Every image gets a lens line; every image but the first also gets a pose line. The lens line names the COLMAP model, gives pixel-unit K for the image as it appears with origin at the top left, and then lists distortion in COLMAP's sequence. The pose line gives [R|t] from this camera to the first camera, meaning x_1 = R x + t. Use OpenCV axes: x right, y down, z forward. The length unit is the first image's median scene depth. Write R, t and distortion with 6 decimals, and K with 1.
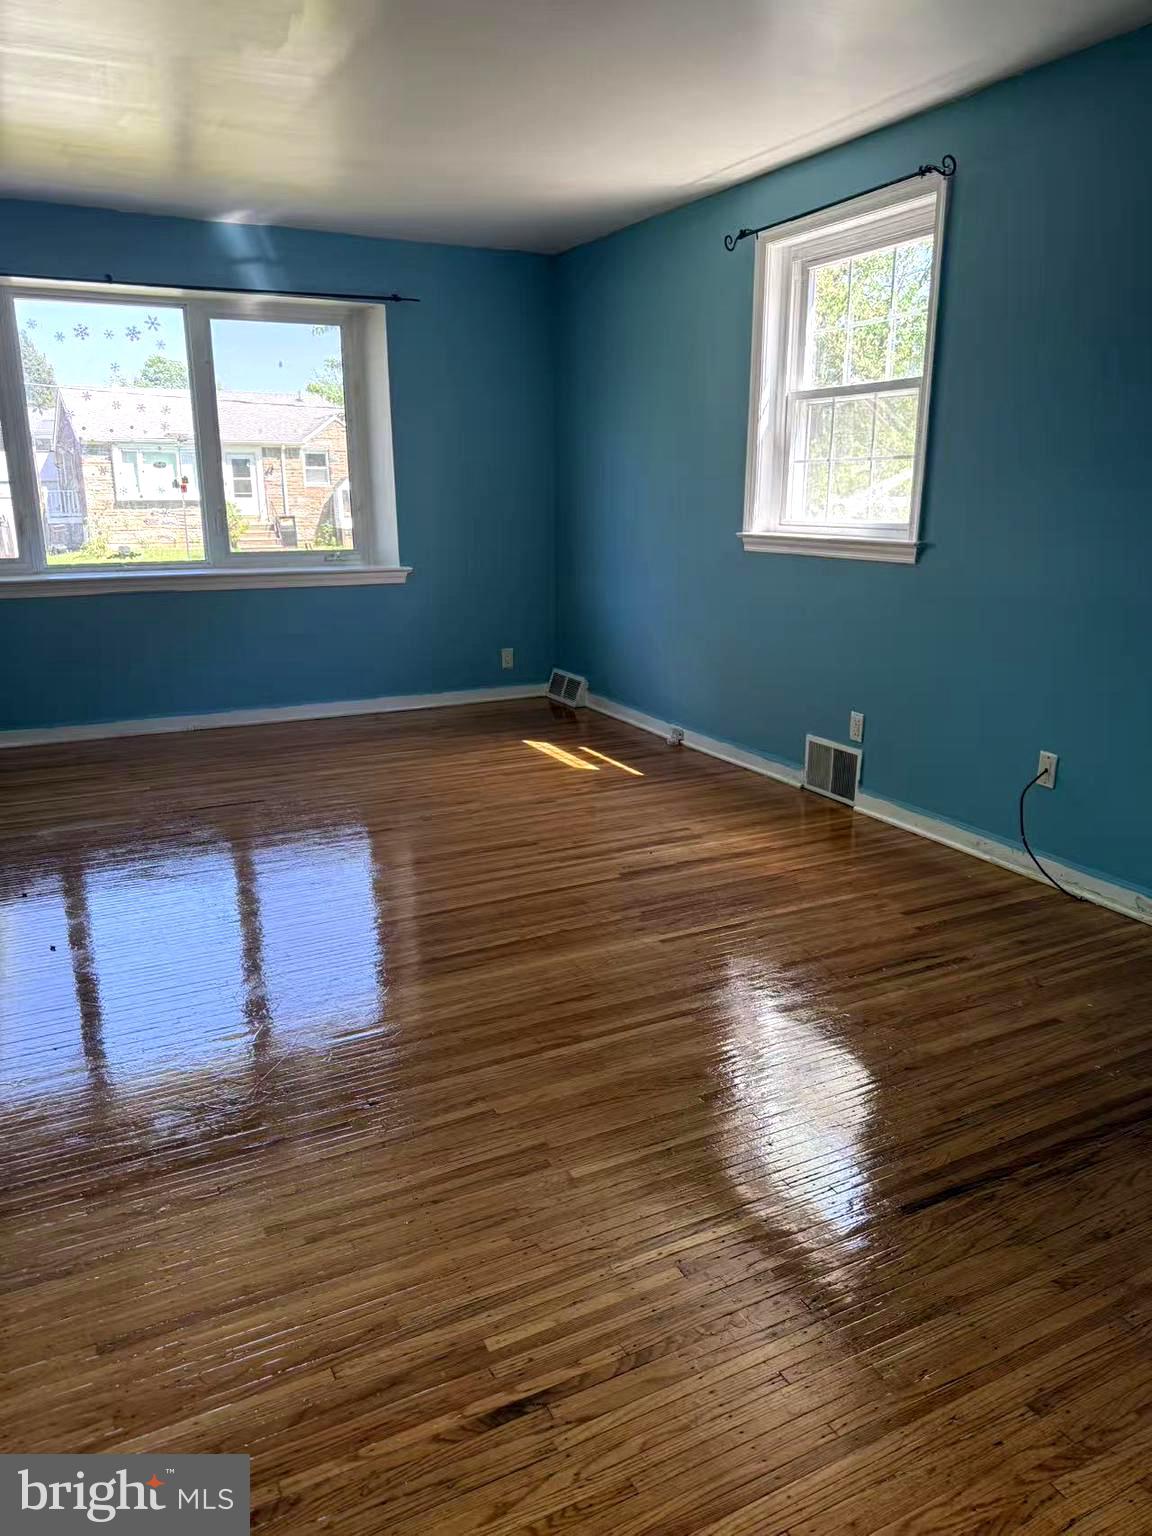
lens RADIAL K [[1083.9, 0, 577.1], [0, 1083.9, 771.0], [0, 0, 1]] dist [0.079182, -0.085541]
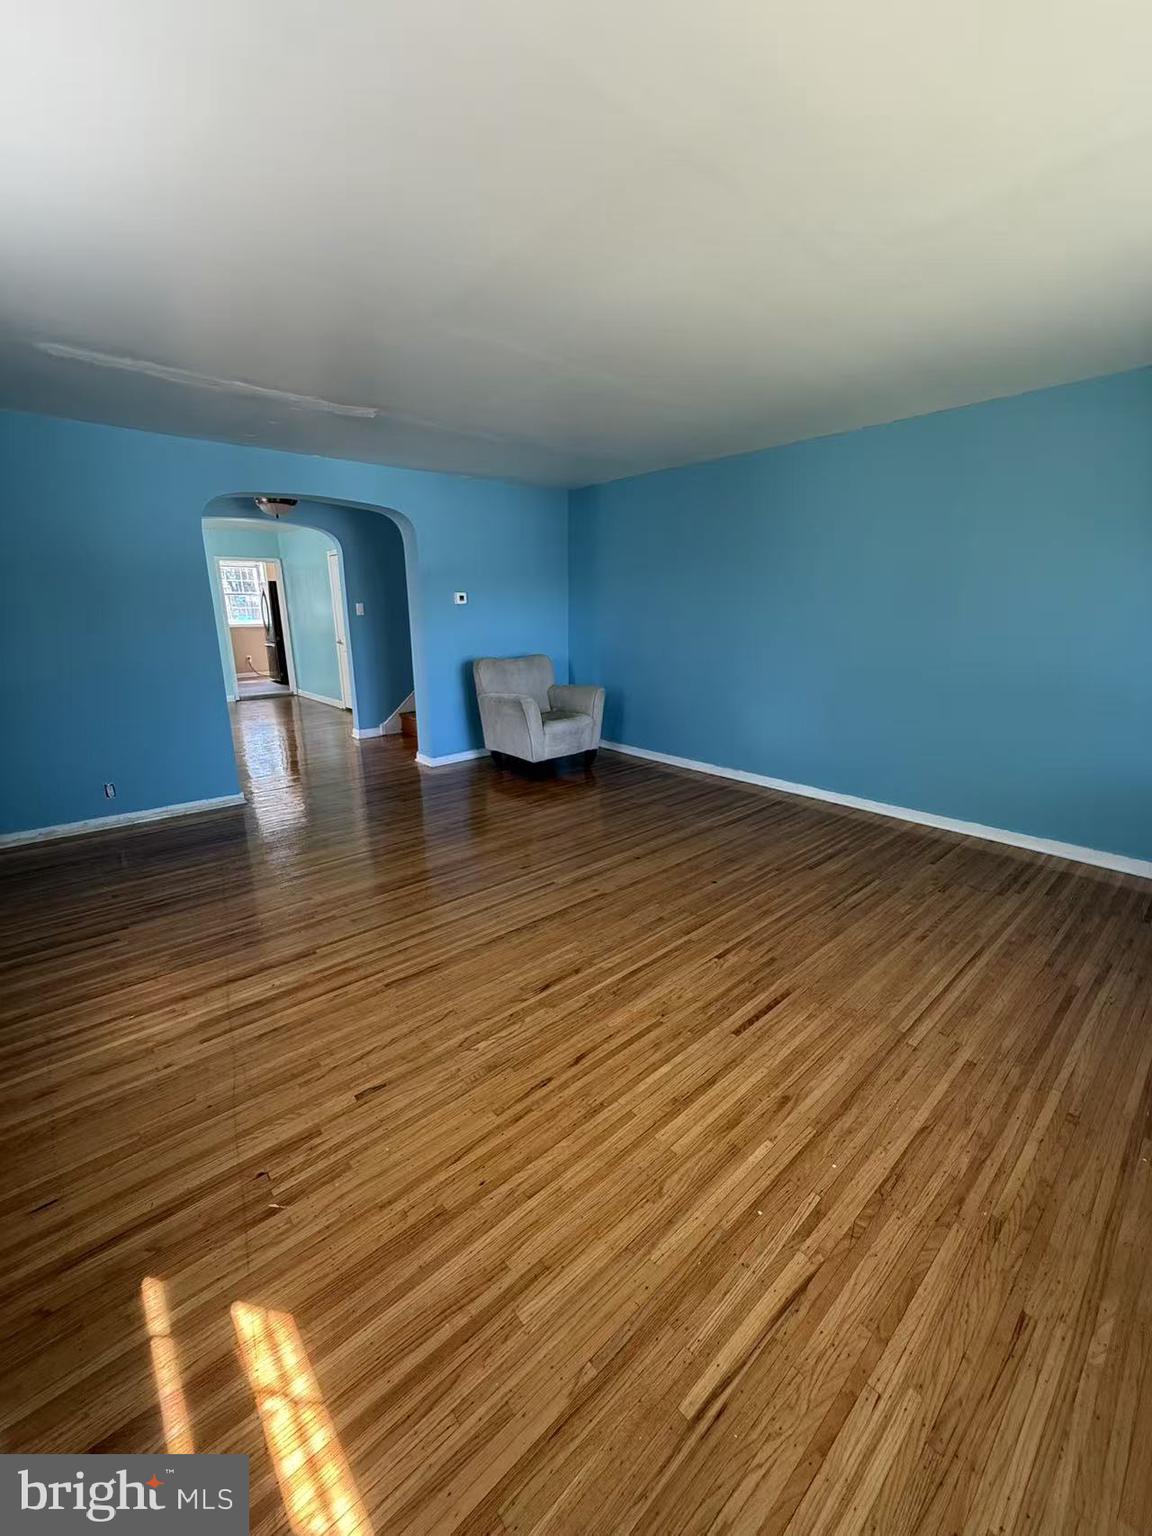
lens RADIAL K [[612.9, 0, 576.8], [0, 612.9, 764.8], [0, 0, 1]] dist [0.000468, -0.000109]
pose [[-0.969532, 0.066885, -0.235656, -0.082886], [-0.057616, 0.872752, 0.484751, -0.374212], [0.238092, 0.483560, -0.842308, 1.301042]]
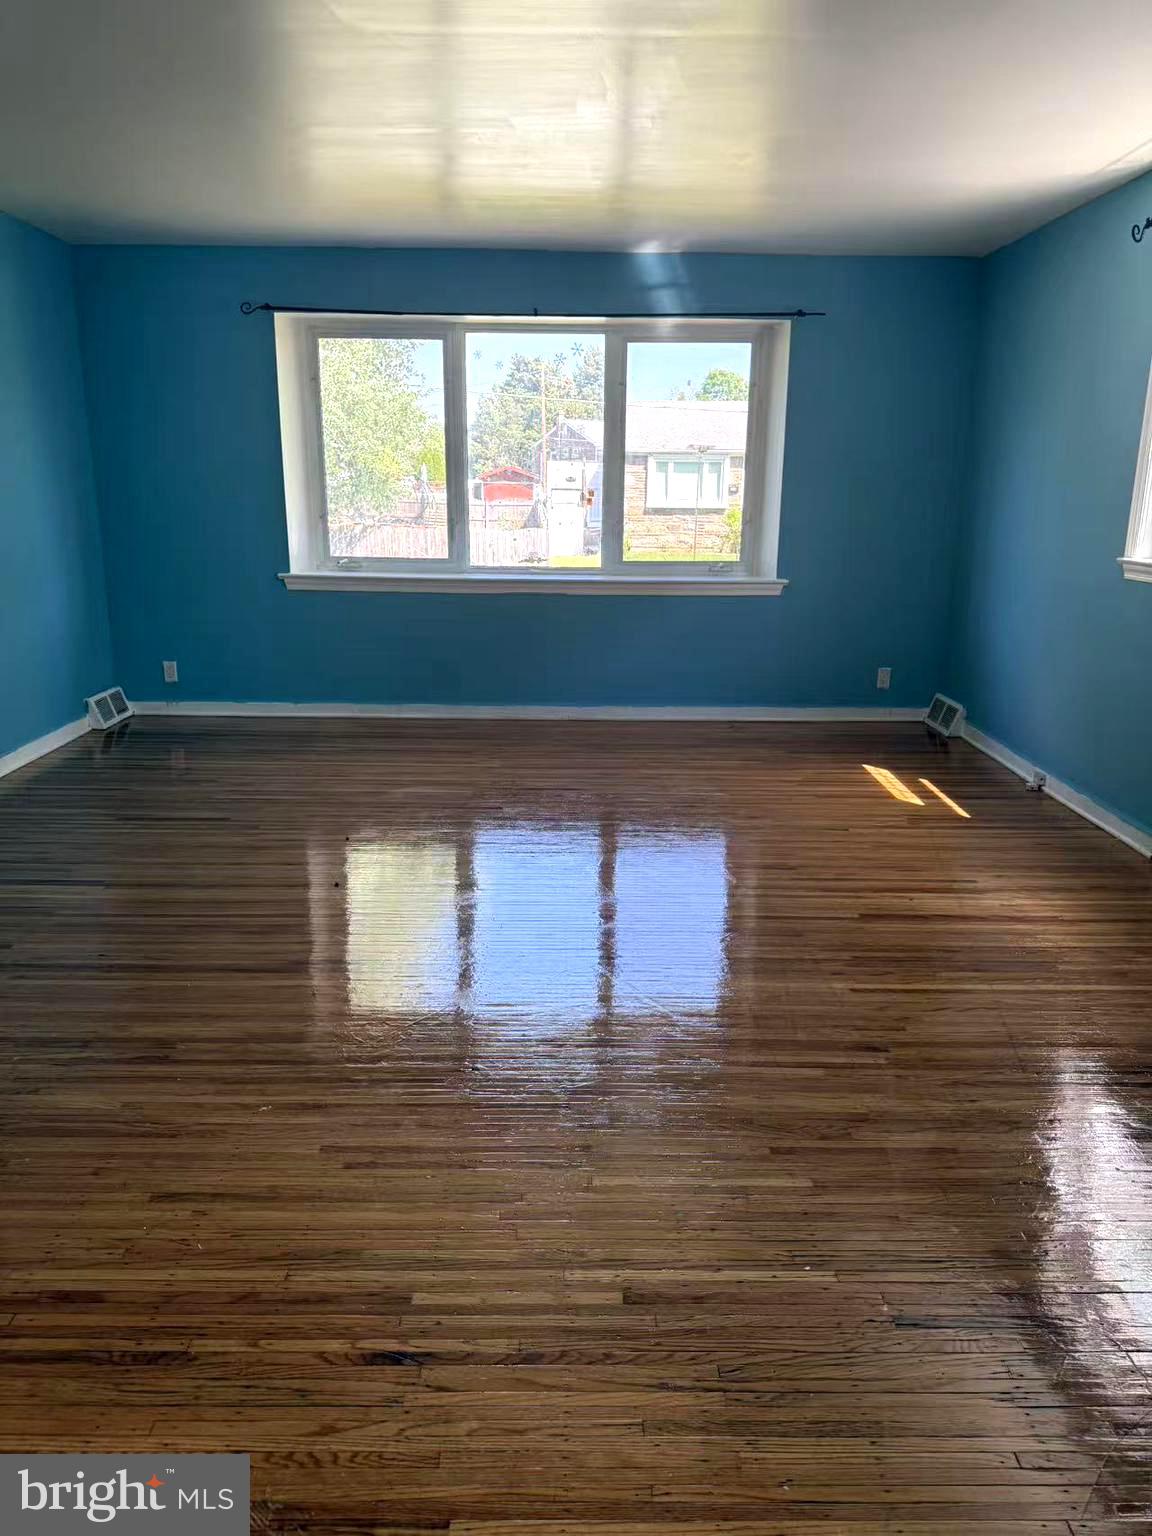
lens RADIAL K [[1083.9, 0, 577.1], [0, 1083.9, 771.0], [0, 0, 1]] dist [0.079182, -0.085541]
pose [[0.892438, 0.124056, -0.433778, 0.180381], [-0.126030, 0.991728, 0.024336, -0.017630], [0.433209, 0.032951, 0.900691, 0.025265]]
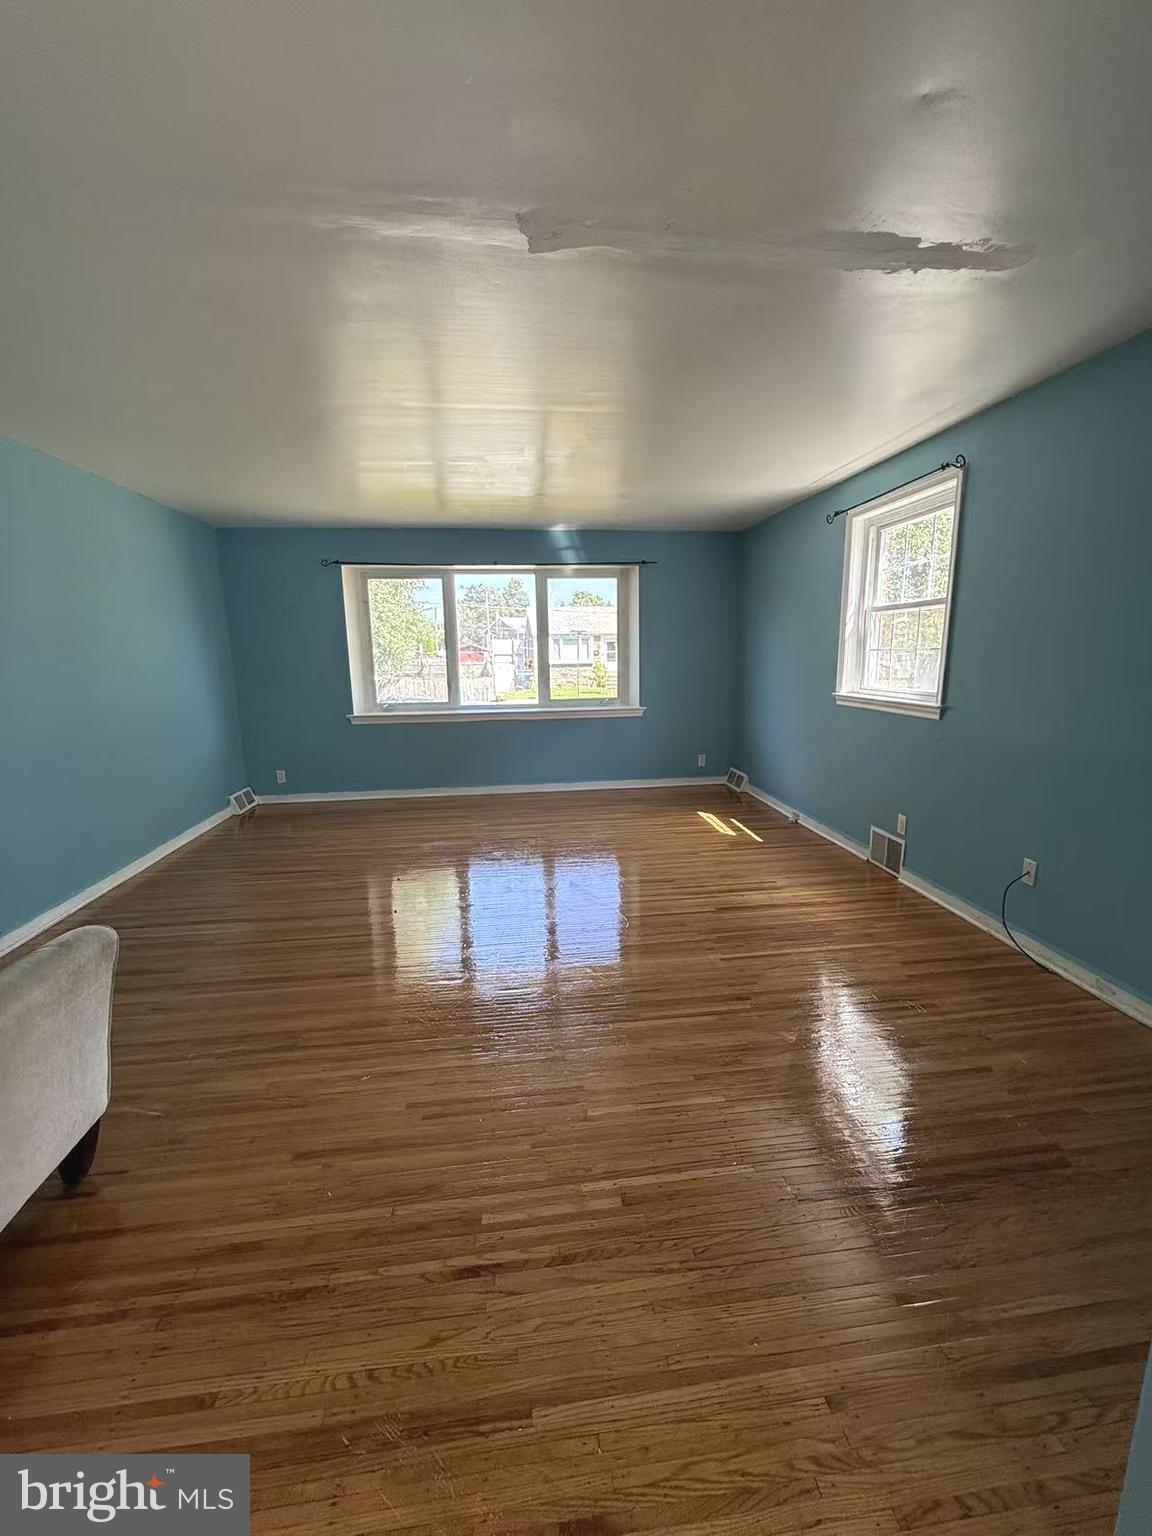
lens RADIAL K [[612.9, 0, 576.8], [0, 612.9, 764.8], [0, 0, 1]] dist [0.000468, -0.000109]
pose [[0.937101, 0.049996, -0.345458, 0.124091], [-0.075275, 0.995347, -0.060144, -0.037807], [0.340844, 0.082366, 0.936505, 0.056759]]
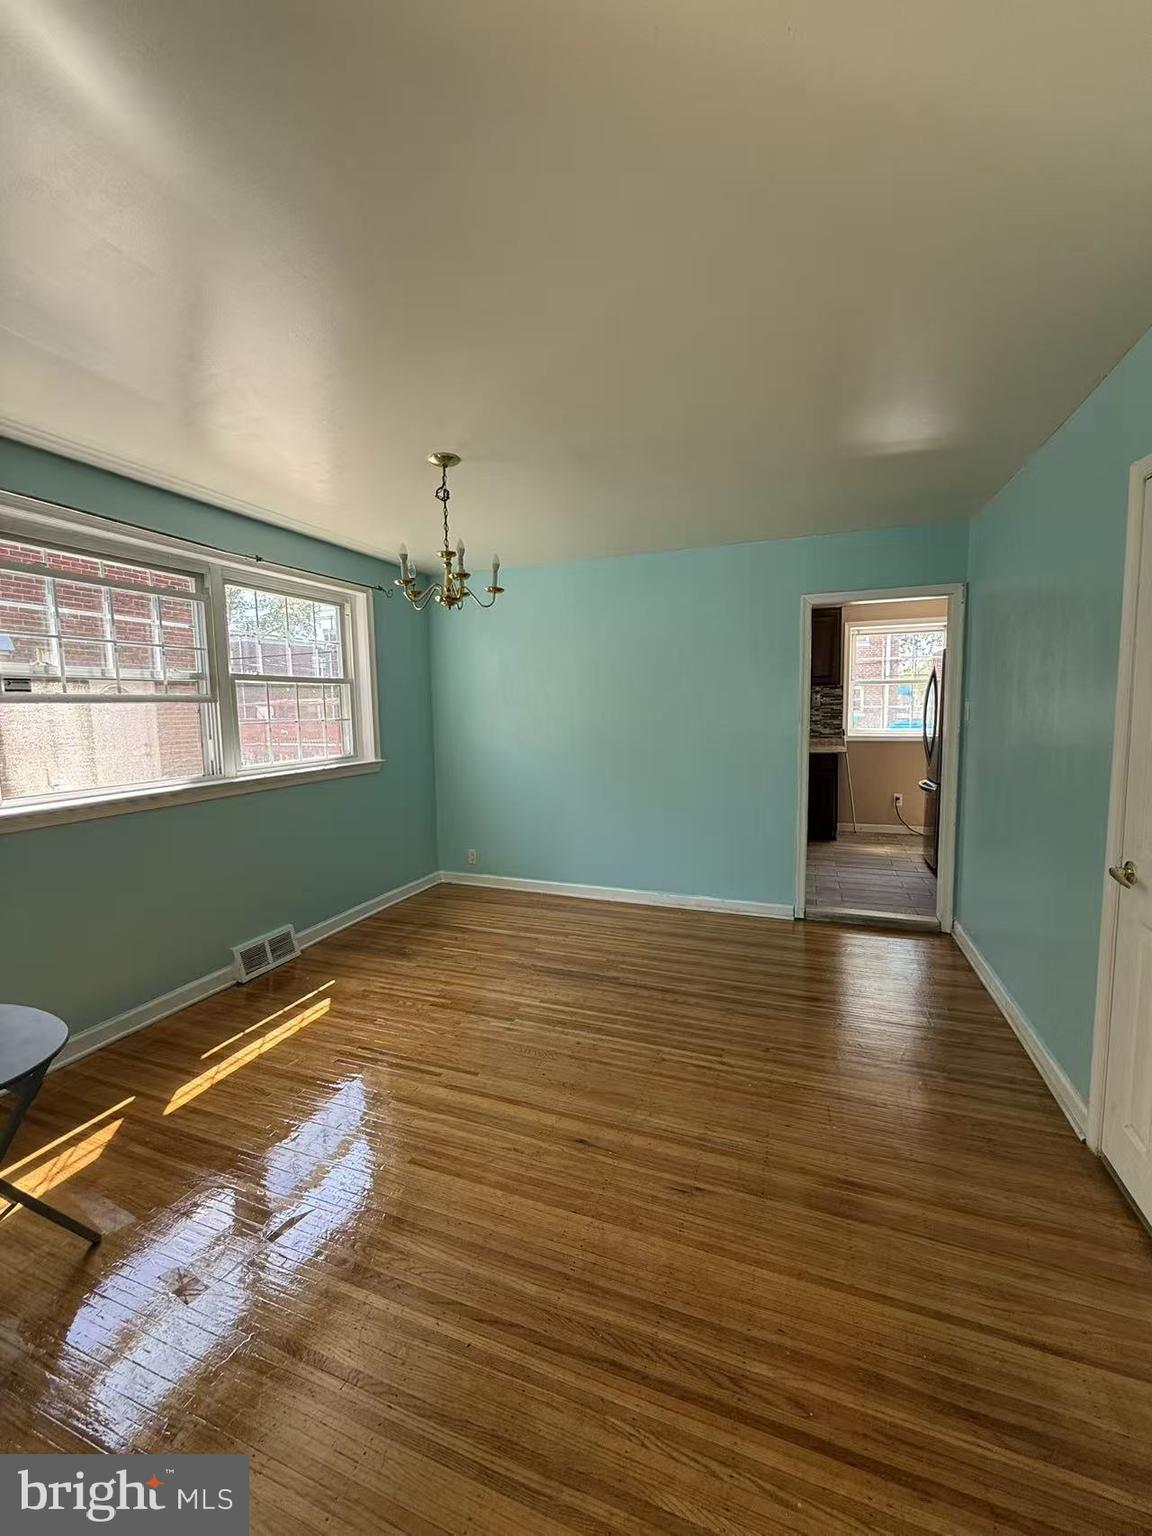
lens RADIAL K [[612.9, 0, 576.8], [0, 612.9, 764.8], [0, 0, 1]] dist [0.000468, -0.000109]
pose [[-0.670620, -0.059236, 0.739432, -0.642740], [0.204552, 0.943393, 0.261092, -0.365646], [-0.713041, 0.326345, -0.620541, 1.243526]]
